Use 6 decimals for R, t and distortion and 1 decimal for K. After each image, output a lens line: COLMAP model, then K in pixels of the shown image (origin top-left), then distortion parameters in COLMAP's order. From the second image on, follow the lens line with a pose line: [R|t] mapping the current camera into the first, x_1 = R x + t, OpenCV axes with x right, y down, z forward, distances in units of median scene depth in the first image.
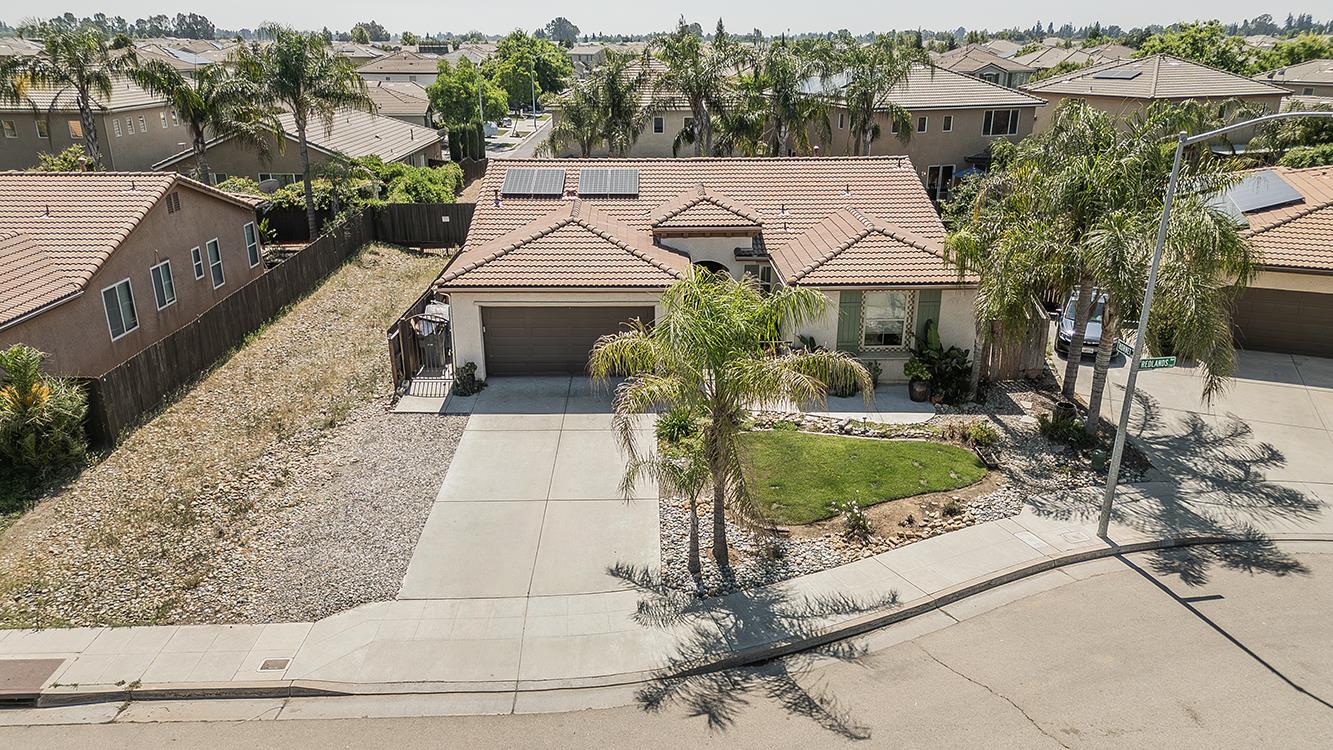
lens RADIAL K [[885.5, 0, 660.7], [0, 885.5, 424.2], [0, 0, 1]] dist [0.059799, -0.001576]
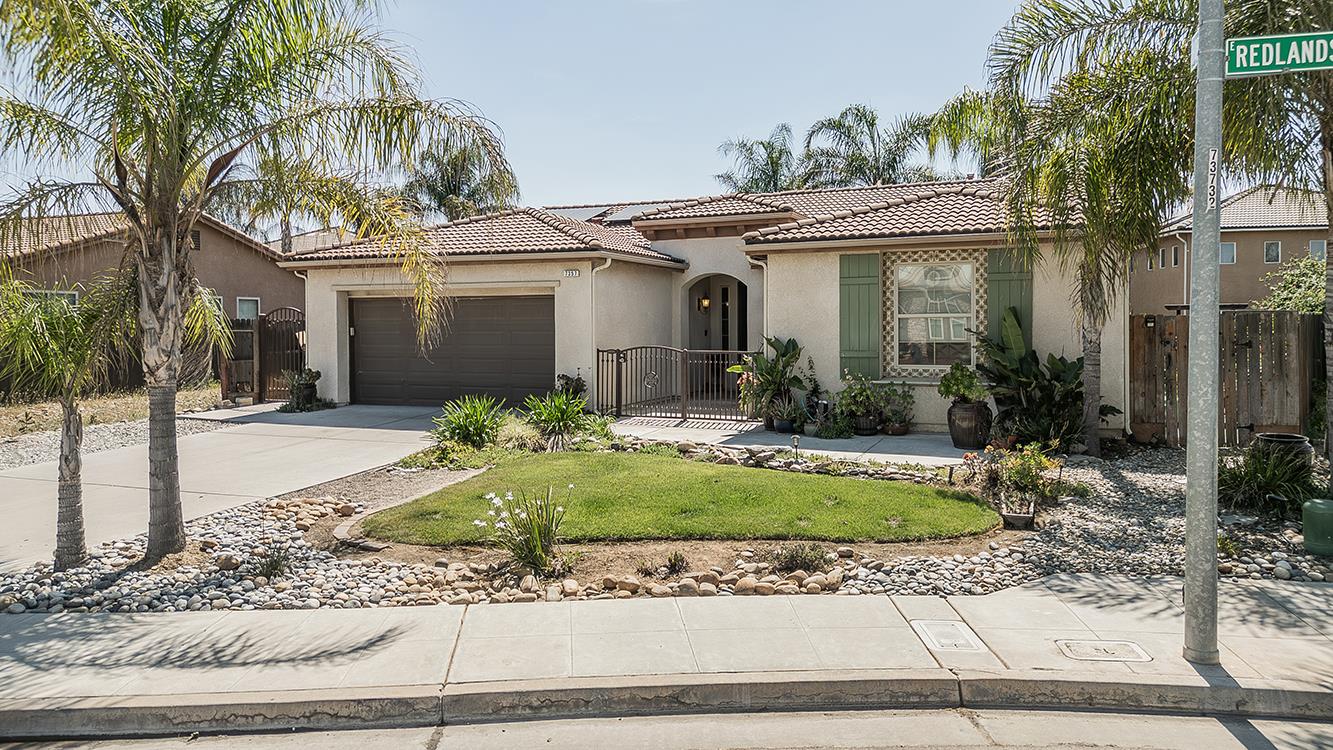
lens RADIAL K [[932.9, 0, 662.1], [0, 932.9, 374.6], [0, 0, 1]] dist [0.067902, -0.036512]
pose [[0.917224, 0.020293, -0.397856, 0.347358], [-0.152670, 0.940358, -0.304005, 0.122679], [0.367957, 0.339581, 0.865617, 0.481481]]
